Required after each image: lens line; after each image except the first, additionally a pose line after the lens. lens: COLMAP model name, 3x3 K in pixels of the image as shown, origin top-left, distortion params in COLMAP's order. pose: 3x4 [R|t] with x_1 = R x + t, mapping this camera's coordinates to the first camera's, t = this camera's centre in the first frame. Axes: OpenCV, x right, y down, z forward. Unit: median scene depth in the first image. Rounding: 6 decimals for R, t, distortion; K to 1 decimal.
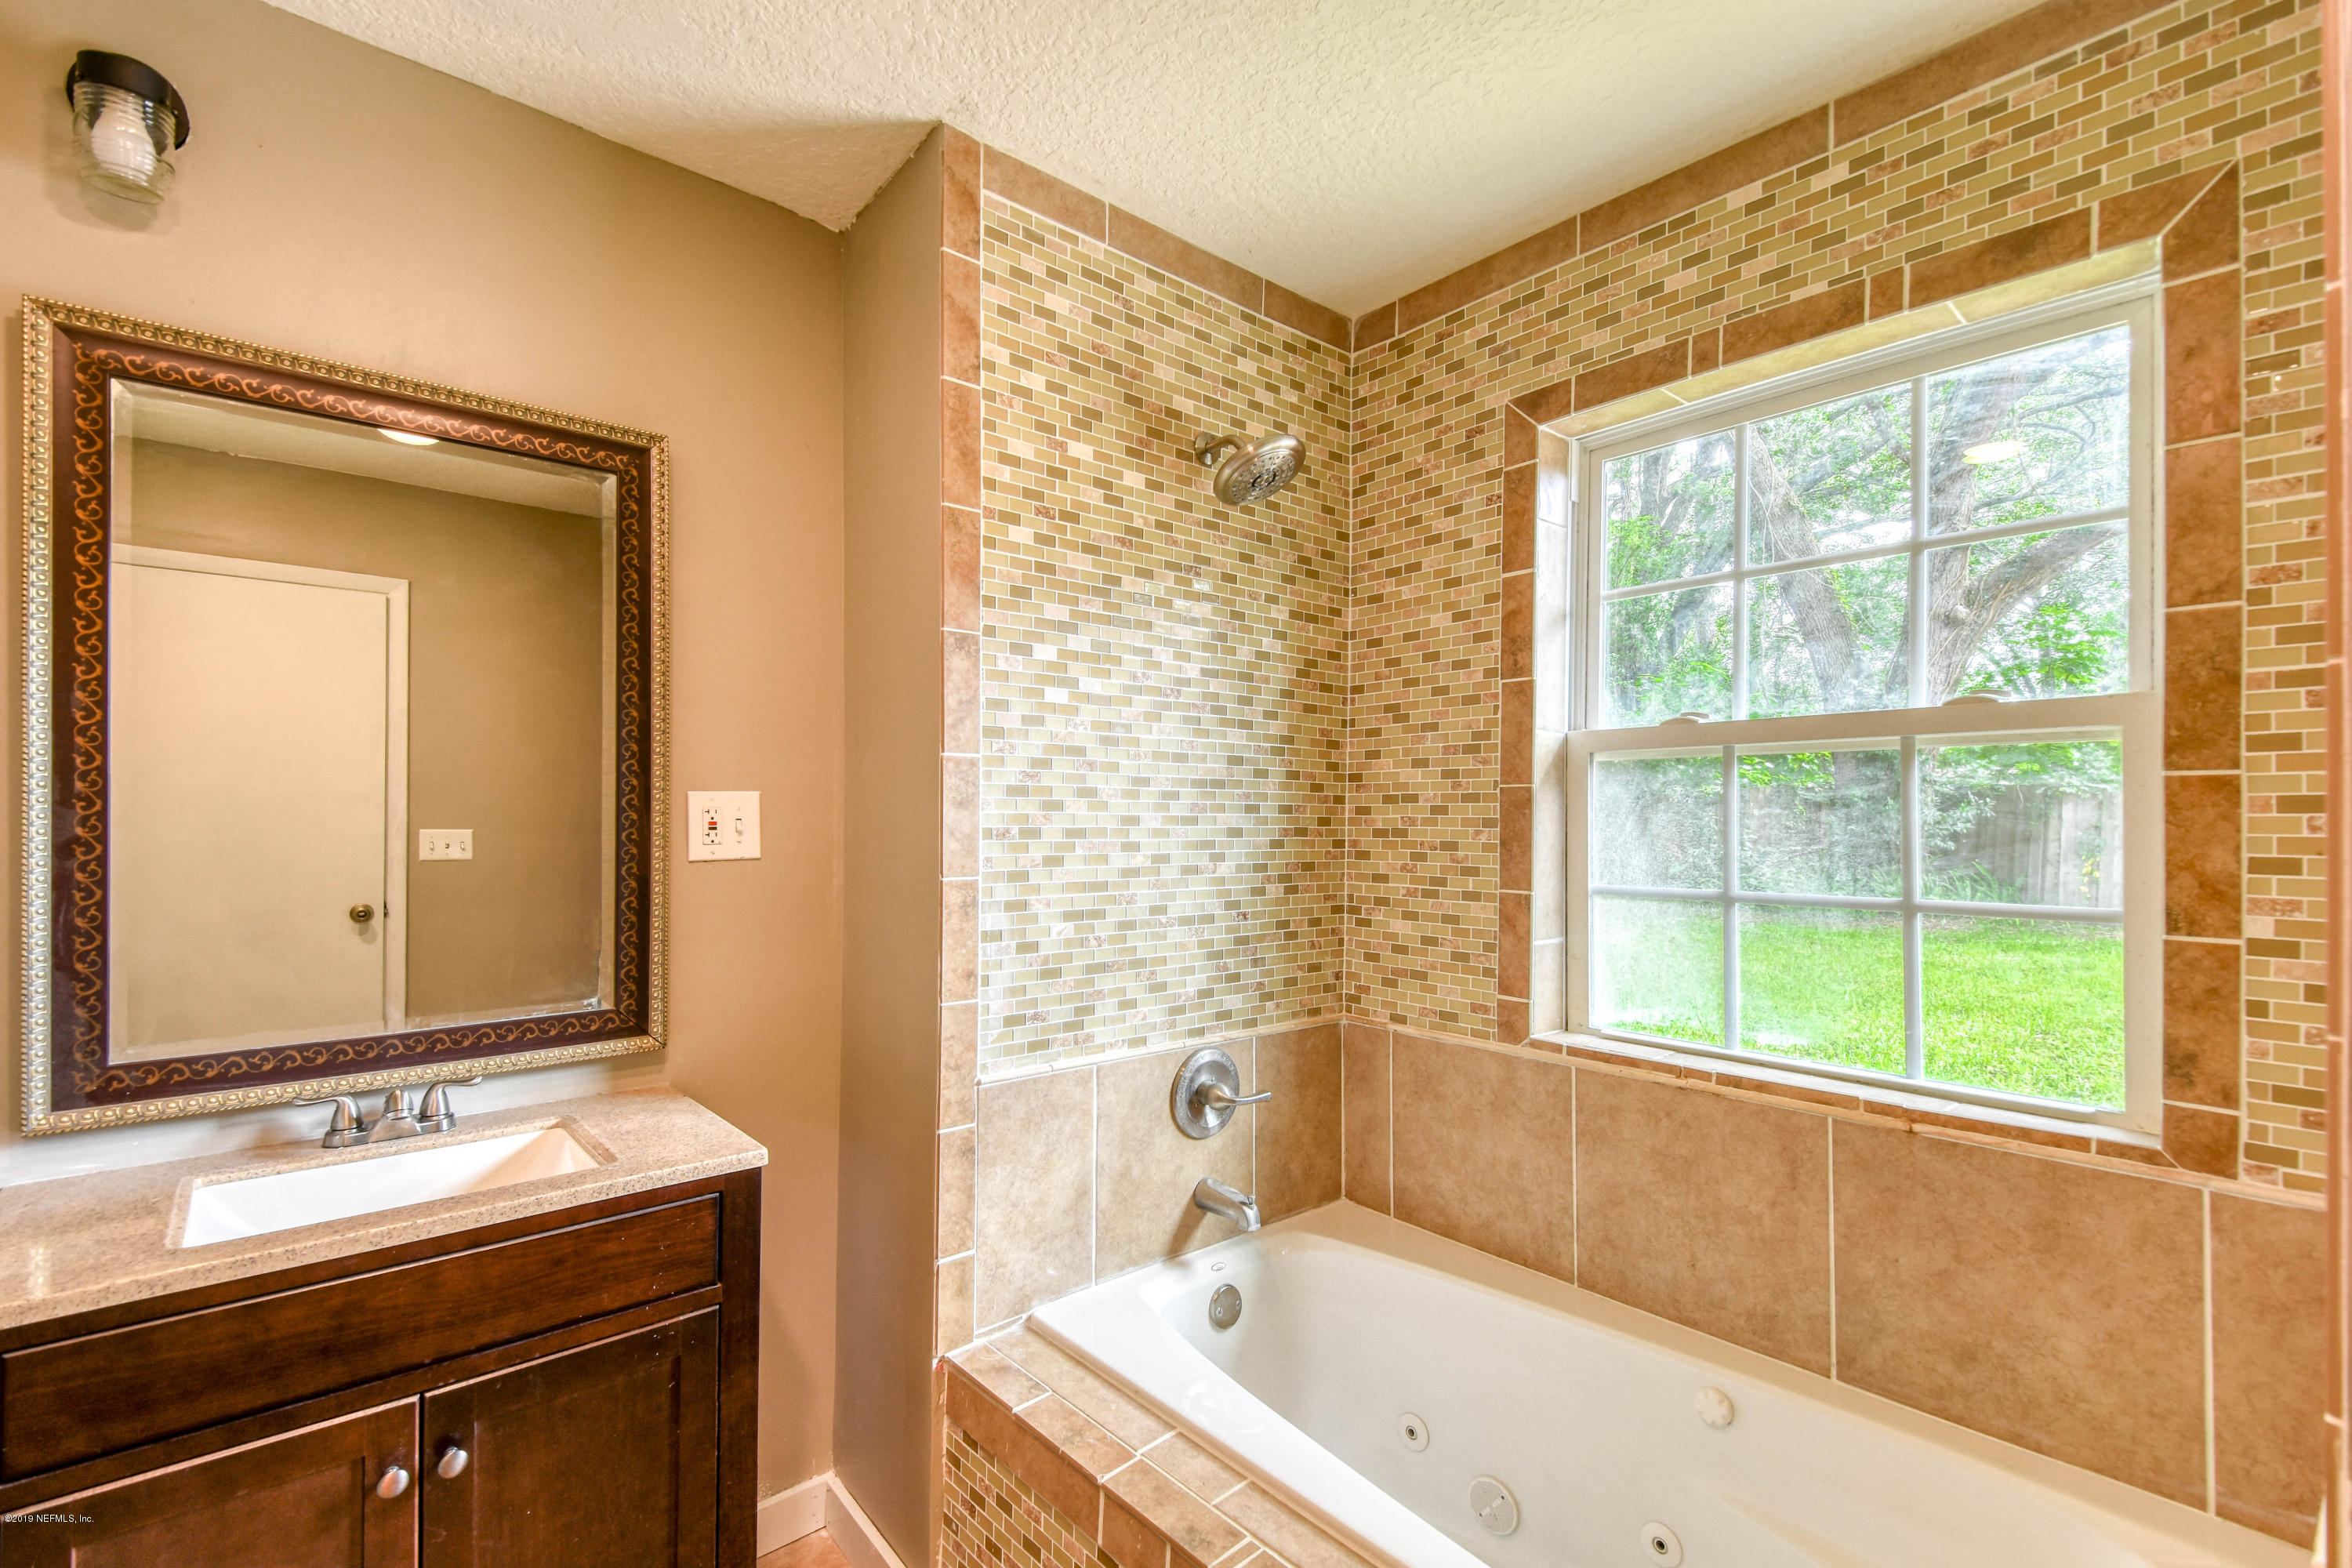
lens RADIAL K [[1016.4, 0, 1160.6], [0, 1016.4, 819.0], [0, 0, 1]] dist [0.022418, -0.018267]
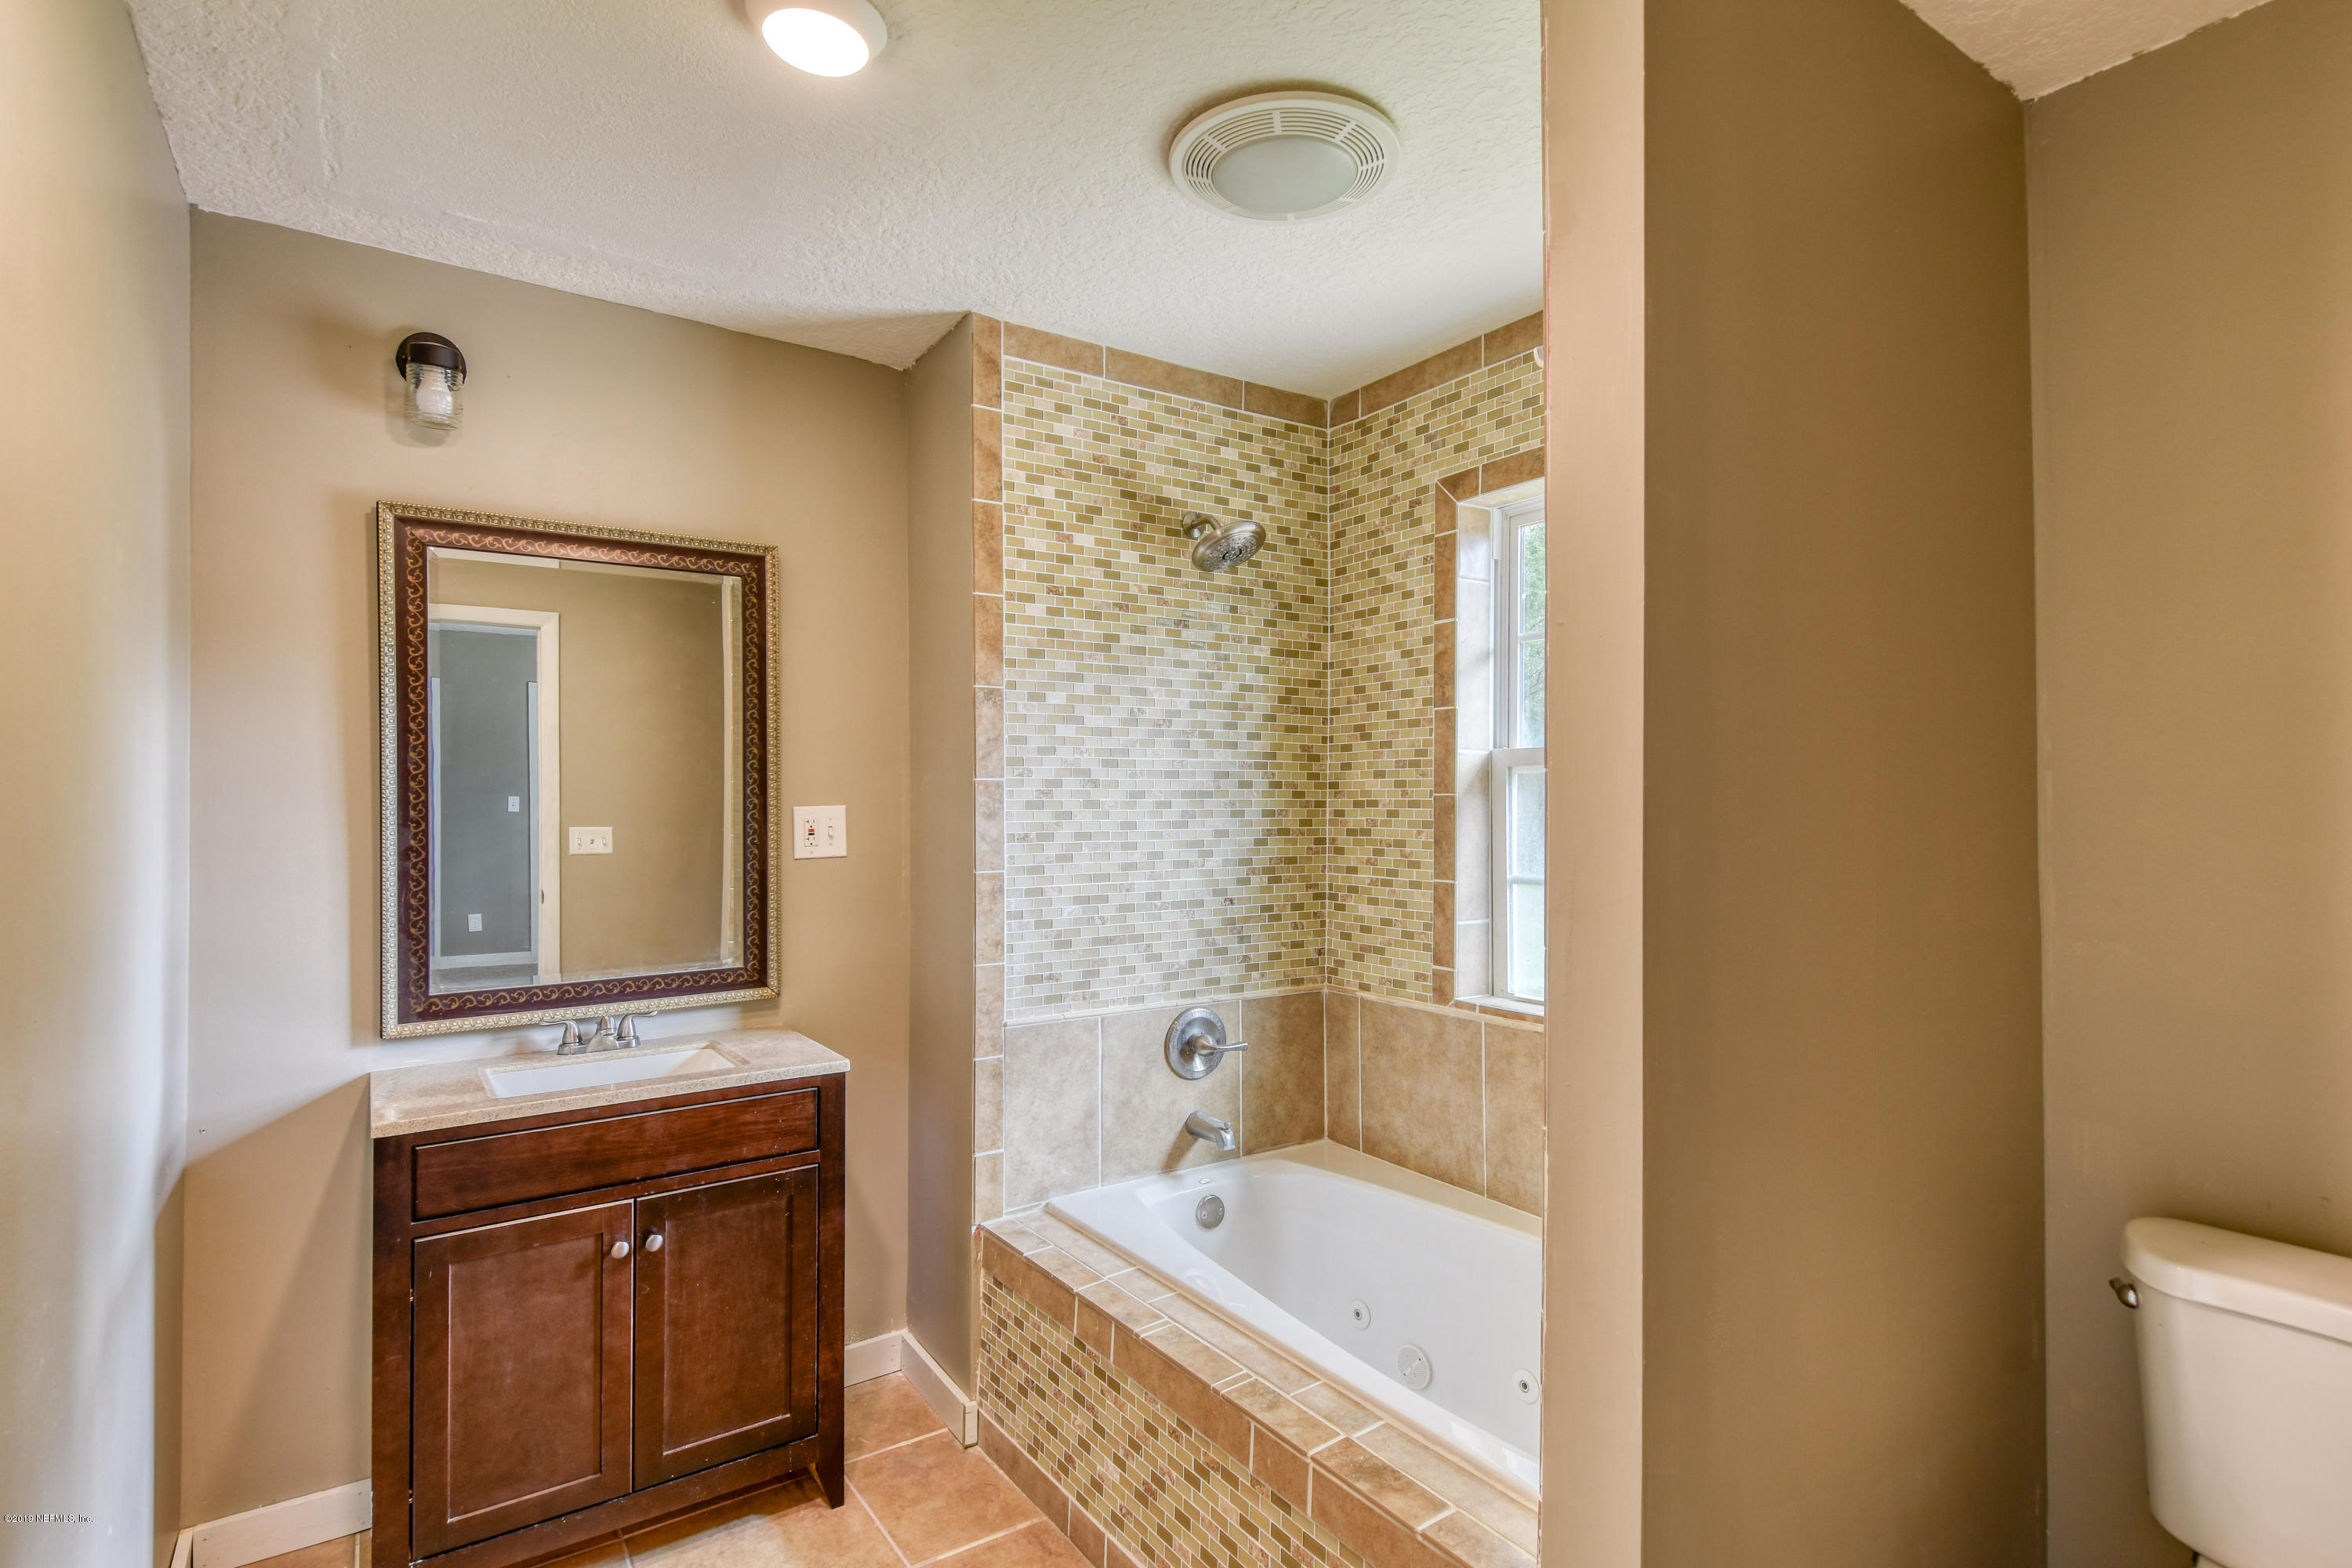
lens RADIAL K [[1143.1, 0, 1203.8], [0, 1143.1, 805.8], [0, 0, 1]] dist [0.003551, -0.000049]
pose [[0.996043, -0.006977, -0.088596, 0.199873], [0.007356, 0.999965, 0.003954, -0.029448], [0.088565, -0.004590, 0.996060, -0.434062]]
